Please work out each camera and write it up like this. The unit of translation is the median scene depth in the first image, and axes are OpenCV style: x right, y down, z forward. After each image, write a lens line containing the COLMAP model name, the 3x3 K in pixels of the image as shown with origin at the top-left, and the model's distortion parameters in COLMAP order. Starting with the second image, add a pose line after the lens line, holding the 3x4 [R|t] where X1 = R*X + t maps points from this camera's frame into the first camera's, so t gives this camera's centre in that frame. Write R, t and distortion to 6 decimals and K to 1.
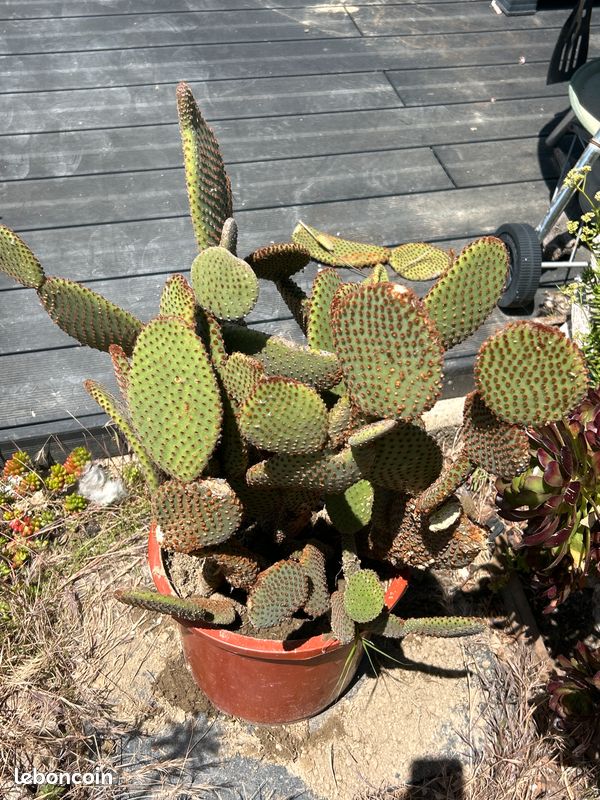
lens RADIAL K [[931.3, 0, 300.0], [0, 931.3, 400.0], [0, 0, 1]] dist [0.165001, -0.483714]
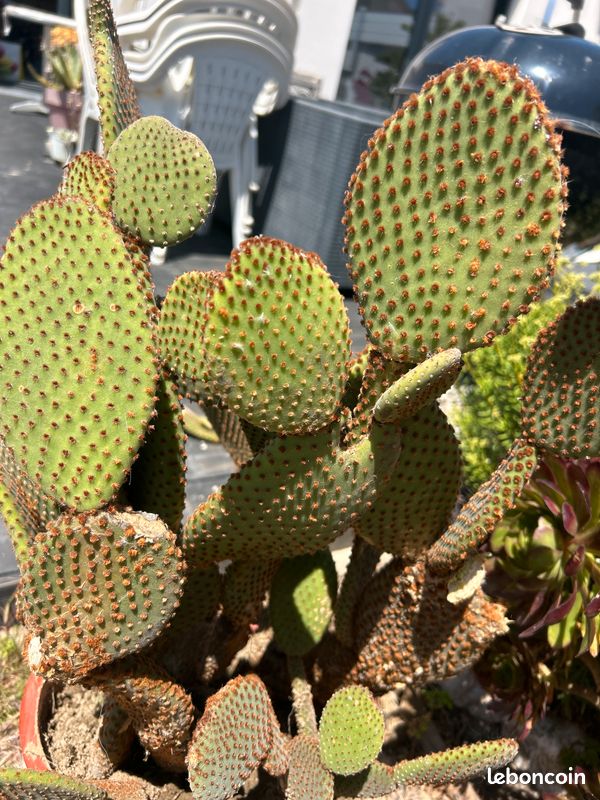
lens RADIAL K [[624.2, 0, 300.0], [0, 624.2, 400.0], [0, 0, 1]] dist [0.039835, -0.103878]
pose [[0.971907, -0.015389, 0.234860, -0.088734], [0.097492, 0.934552, -0.342210, 0.170722], [-0.214222, 0.355494, 0.909798, 0.631174]]
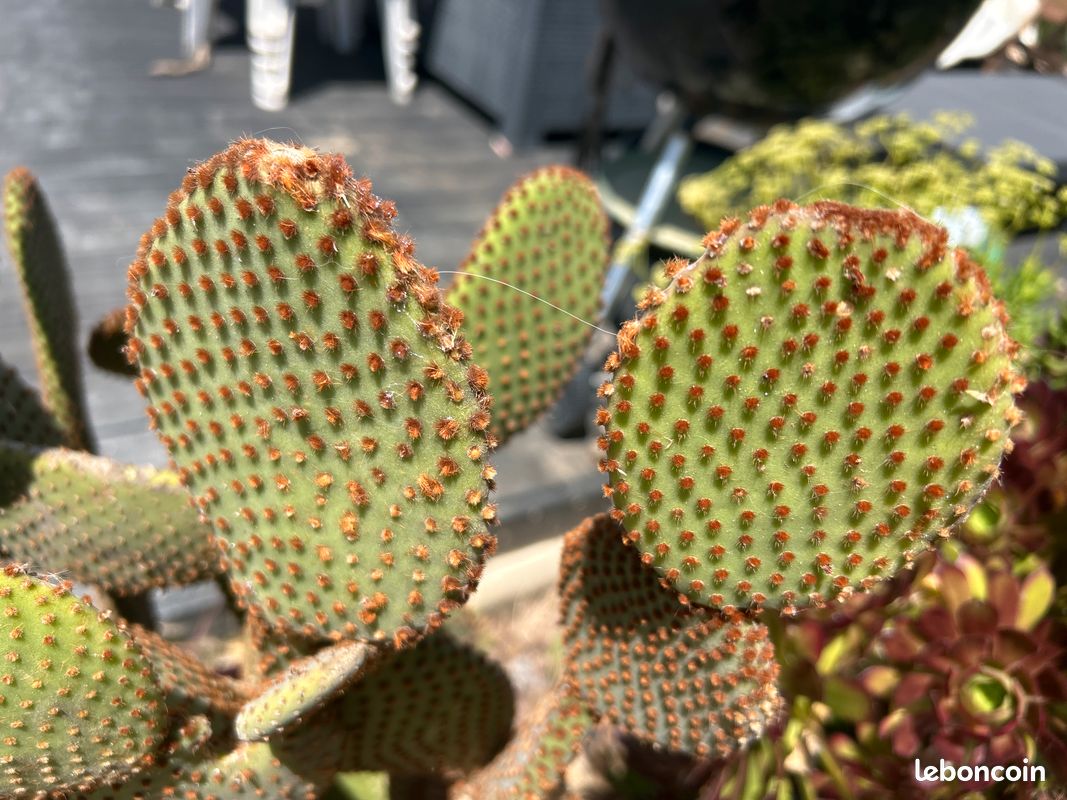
lens RADIAL K [[832.6, 0, 551.1], [0, 832.6, 398.2], [0, 0, 1]] dist [0.039835, -0.103878]
pose [[0.969729, -0.085092, 0.228879, 0.100184], [0.128817, 0.974550, -0.183462, 0.000290], [-0.207442, 0.207392, 0.956010, 0.658965]]
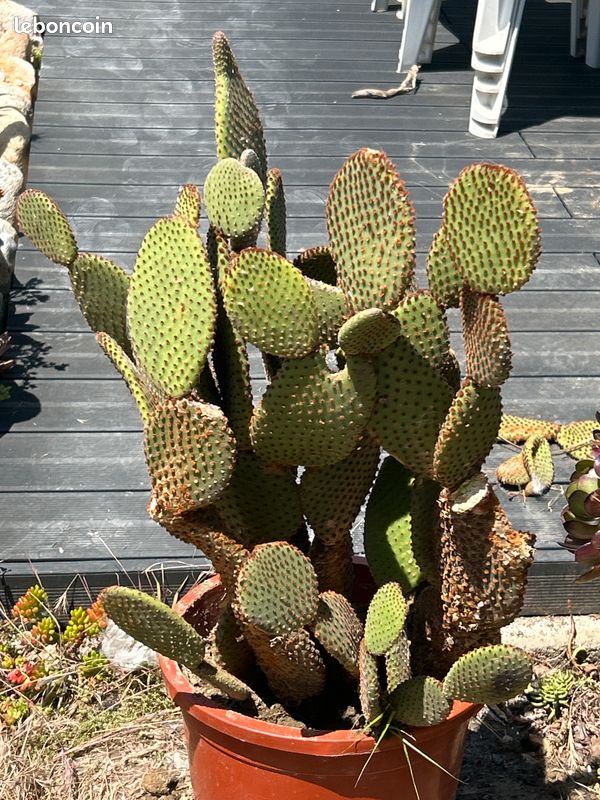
lens RADIAL K [[1625.0, 0, 300.0], [0, 1625.0, 400.0], [0, 0, 1]] dist [0.233947, -0.573979]
pose [[0.979935, 0.037049, -0.195845, 0.339316], [-0.105686, 0.929657, -0.352943, 0.686672], [0.168993, 0.366559, 0.914919, -0.518530]]
